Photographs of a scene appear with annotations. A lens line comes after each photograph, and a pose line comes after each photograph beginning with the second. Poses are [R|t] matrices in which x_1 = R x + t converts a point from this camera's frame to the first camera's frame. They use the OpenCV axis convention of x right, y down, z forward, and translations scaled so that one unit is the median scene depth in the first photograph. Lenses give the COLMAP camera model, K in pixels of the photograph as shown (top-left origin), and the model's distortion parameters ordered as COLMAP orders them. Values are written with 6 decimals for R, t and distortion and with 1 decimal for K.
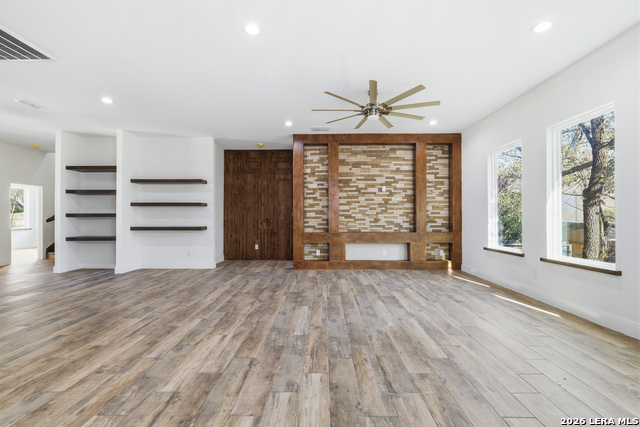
lens RADIAL K [[267.5, 0, 320.0], [0, 267.5, 213.5], [0, 0, 1]] dist [0.001463, 0.000201]
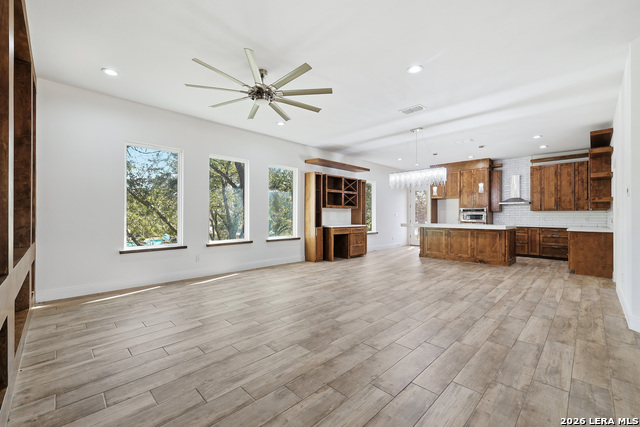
lens RADIAL K [[267.5, 0, 320.0], [0, 267.5, 213.5], [0, 0, 1]] dist [0.001463, 0.000201]
pose [[-0.709859, 0.004146, 0.704332, -0.835458], [-0.011143, 0.999791, -0.017116, 0.026694], [-0.704256, -0.019999, -0.709664, 2.227089]]
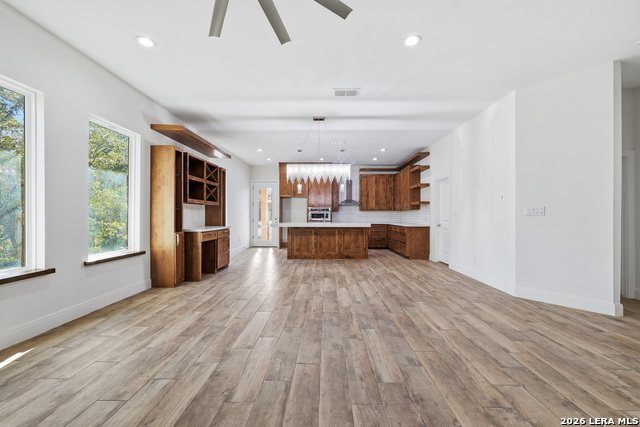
lens RADIAL K [[267.5, 0, 320.0], [0, 267.5, 213.5], [0, 0, 1]] dist [0.001463, 0.000201]
pose [[-0.999979, -0.002202, 0.006069, 0.108225], [-0.002314, 0.999826, -0.018501, 0.026516], [-0.006027, -0.018514, -0.999810, 2.077396]]
